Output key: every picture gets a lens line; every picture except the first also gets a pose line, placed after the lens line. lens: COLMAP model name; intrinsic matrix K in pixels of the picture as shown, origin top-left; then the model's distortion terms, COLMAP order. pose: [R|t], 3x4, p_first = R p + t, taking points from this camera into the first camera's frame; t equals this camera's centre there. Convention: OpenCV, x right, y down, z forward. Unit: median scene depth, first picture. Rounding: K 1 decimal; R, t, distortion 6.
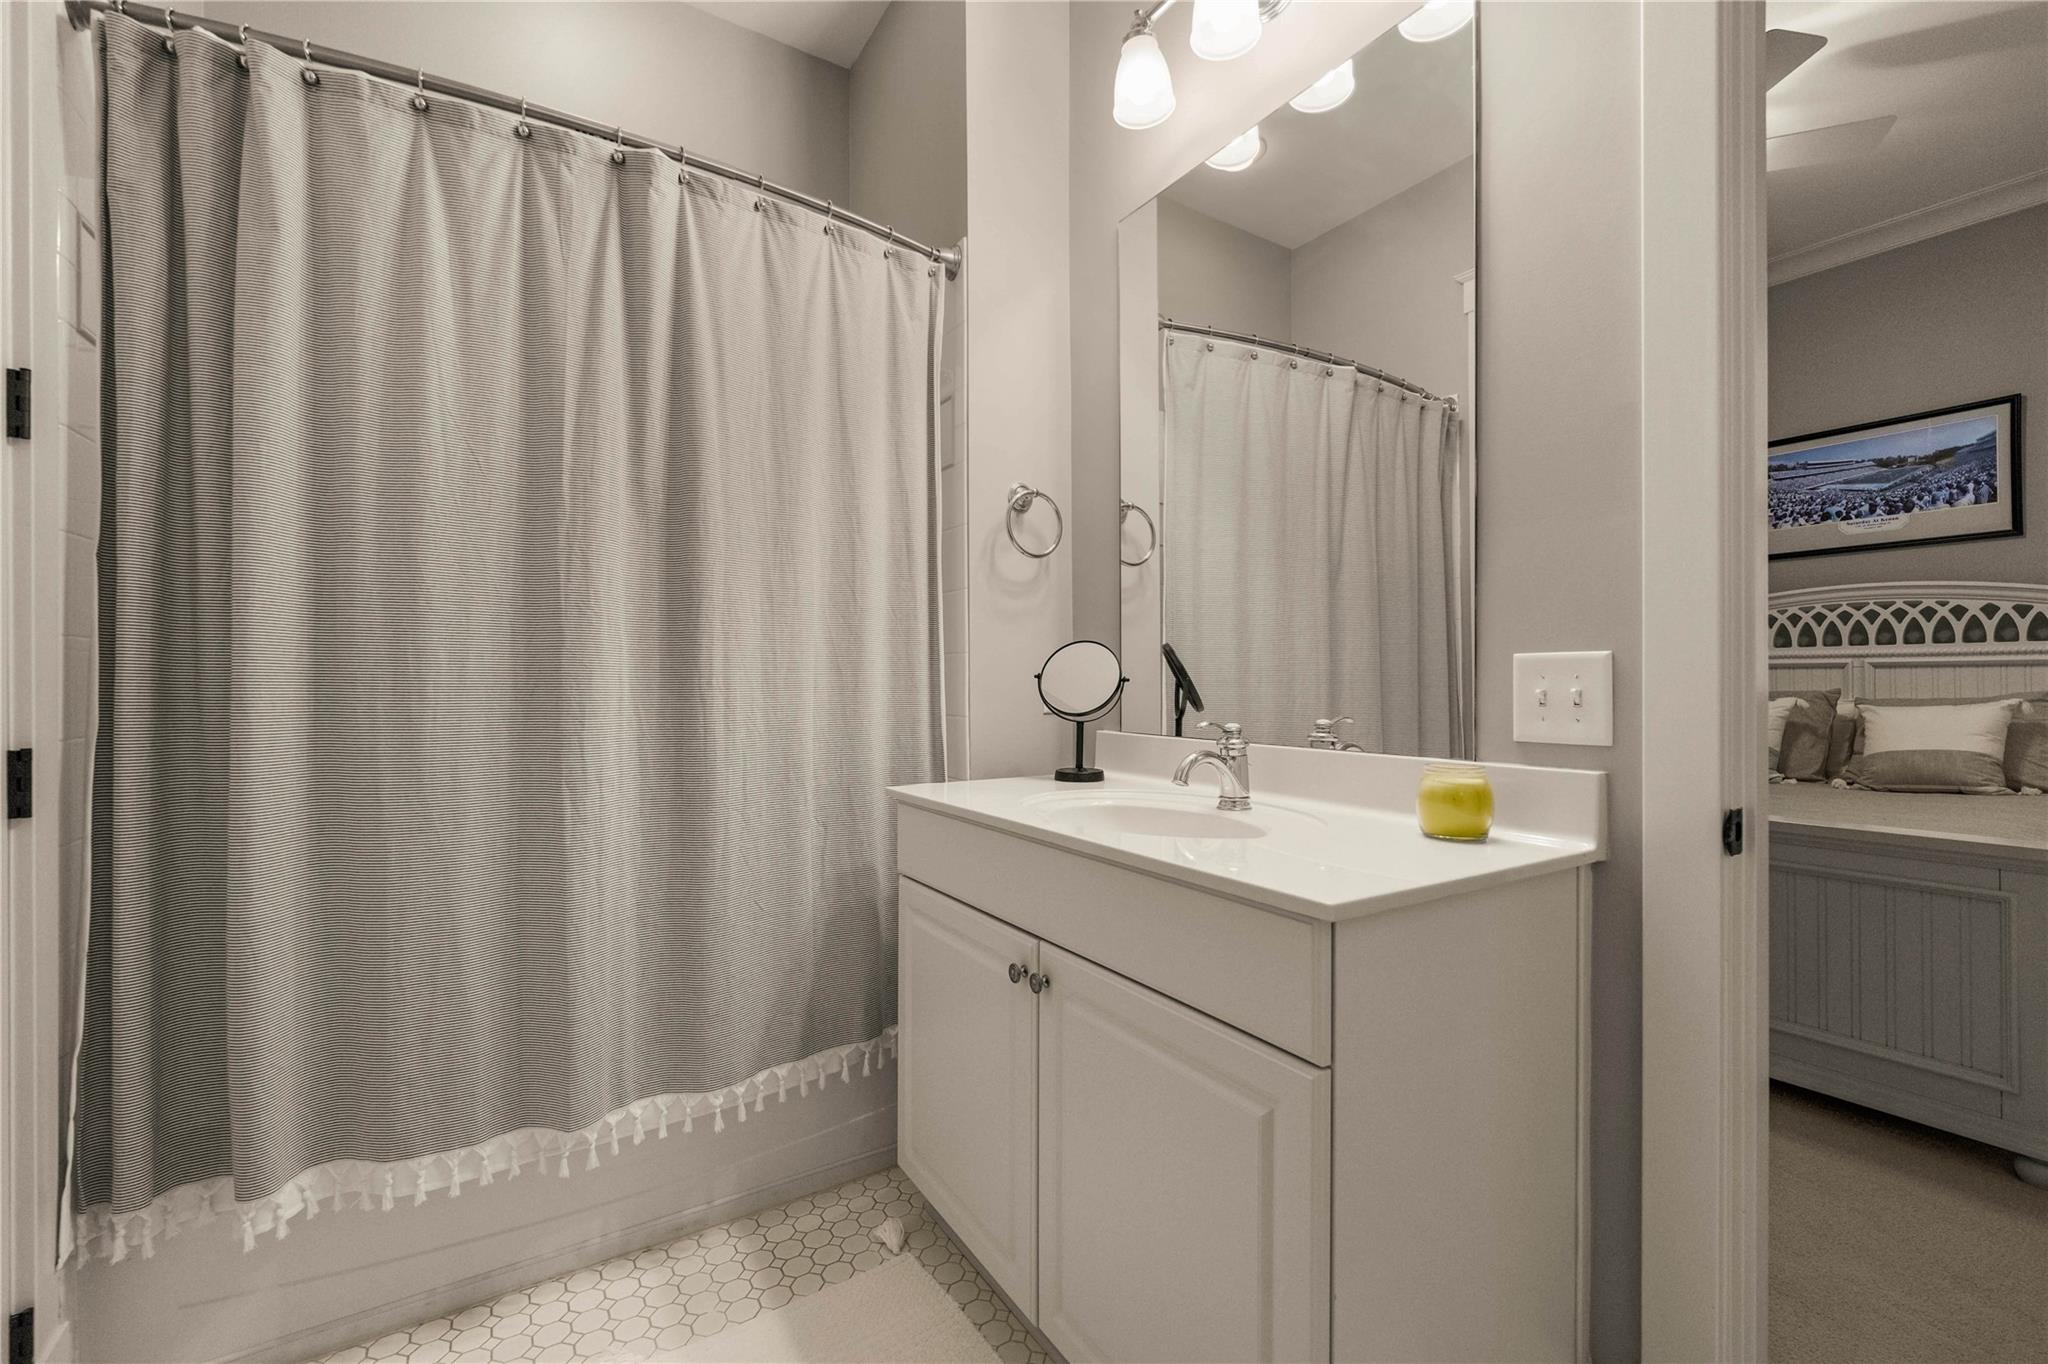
lens RADIAL K [[842.0, 0, 1029.5], [0, 842.0, 684.0], [0, 0, 1]] dist [0.000623, -0.000411]
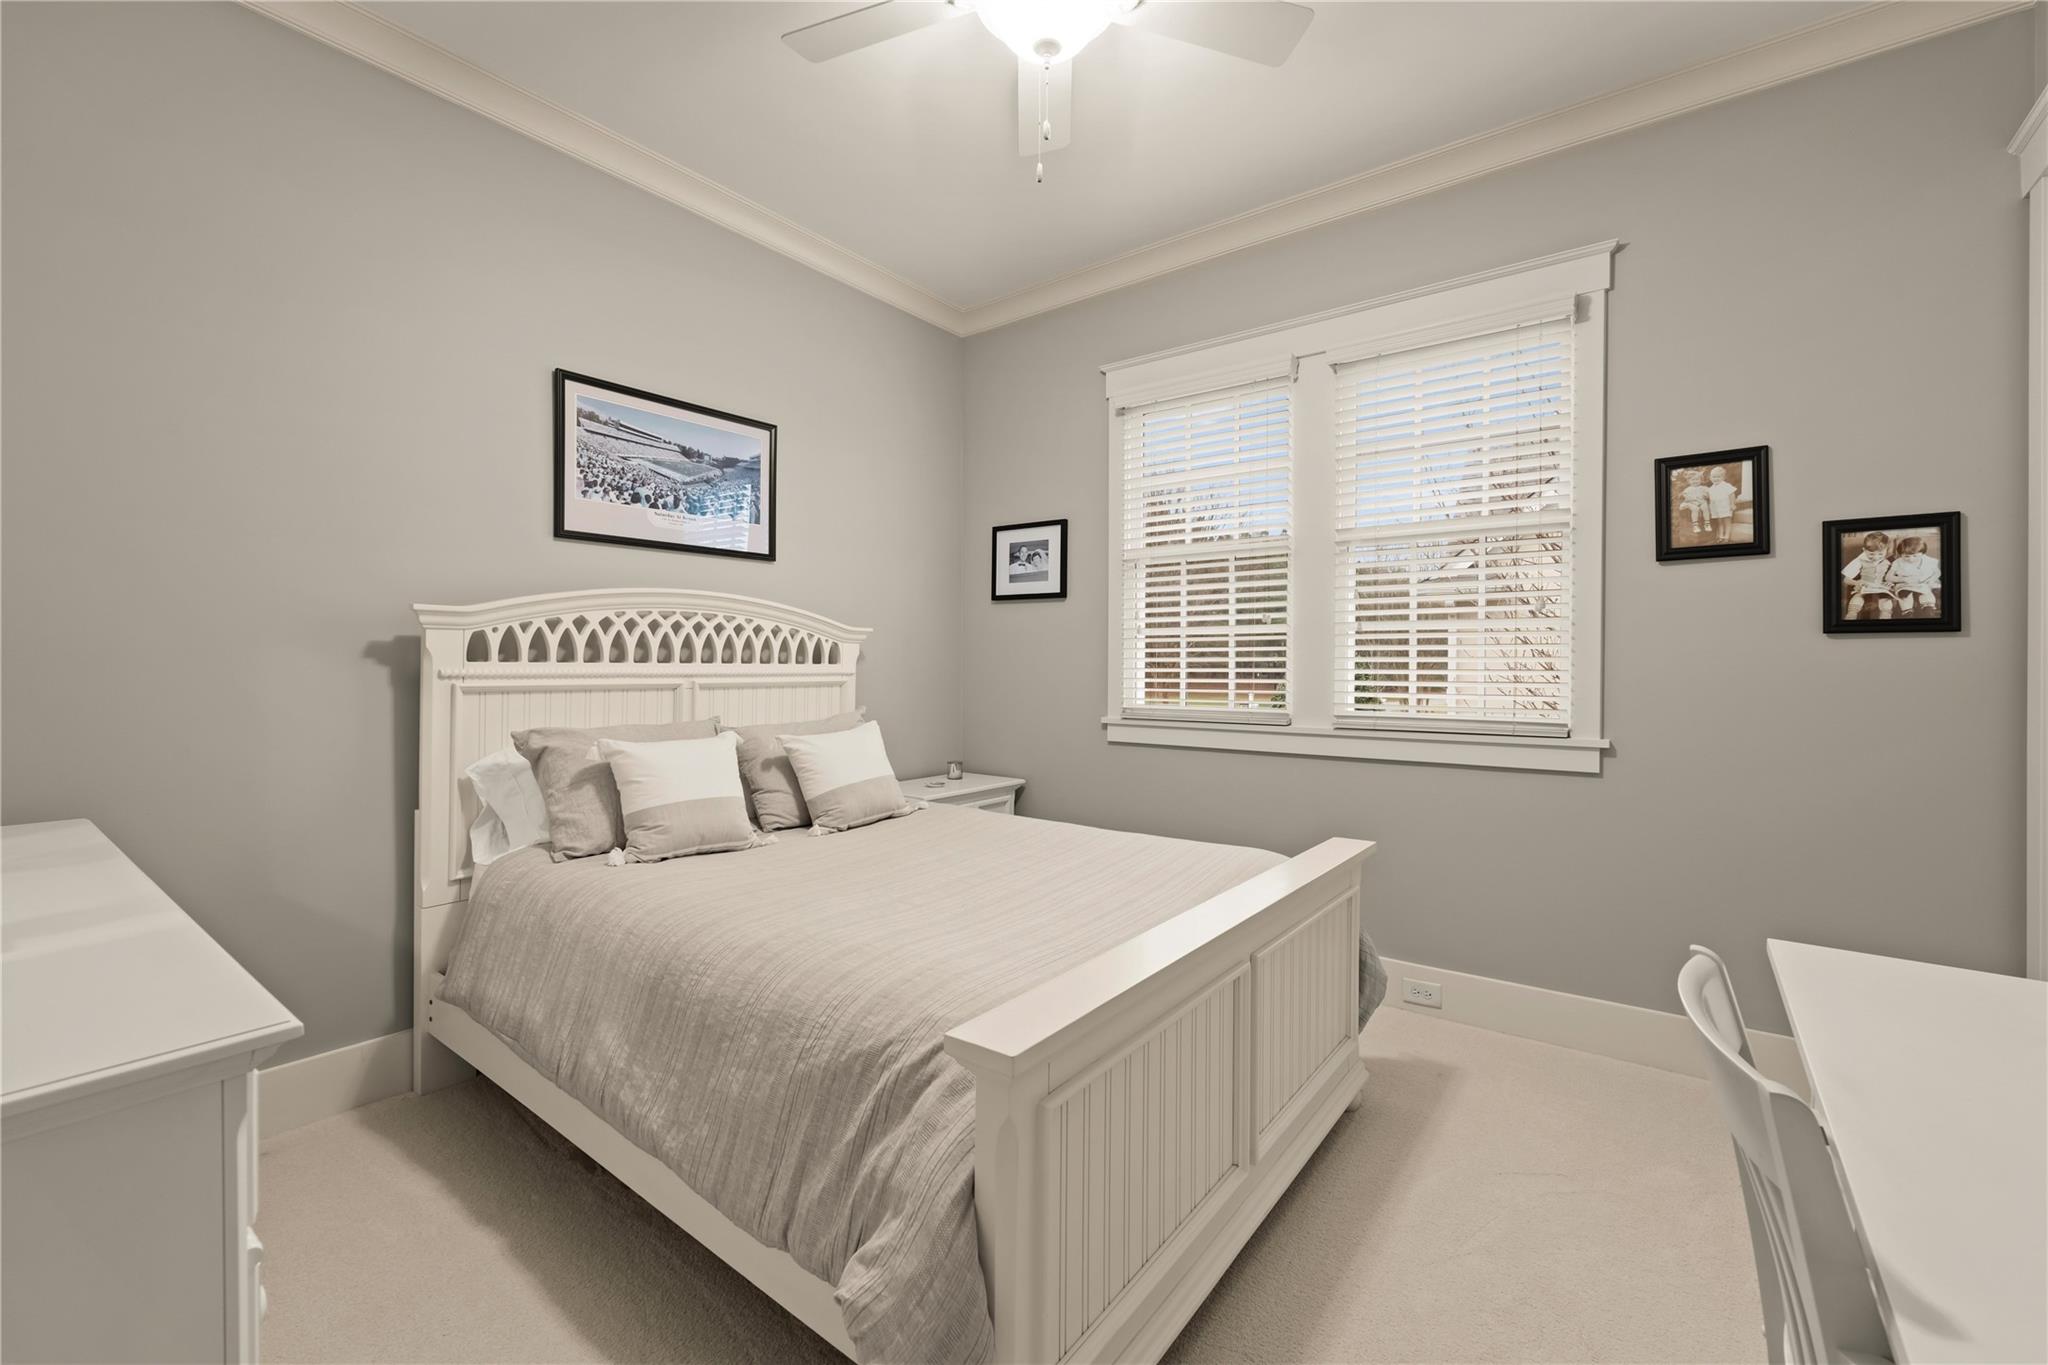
lens RADIAL K [[842.0, 0, 1029.5], [0, 842.0, 684.5], [0, 0, 1]] dist [0.000623, -0.000411]
pose [[-0.339668, -0.008676, 0.940505, 0.078549], [0.011095, 0.999851, 0.013231, -0.031273], [-0.940480, 0.014929, -0.339522, 0.954673]]
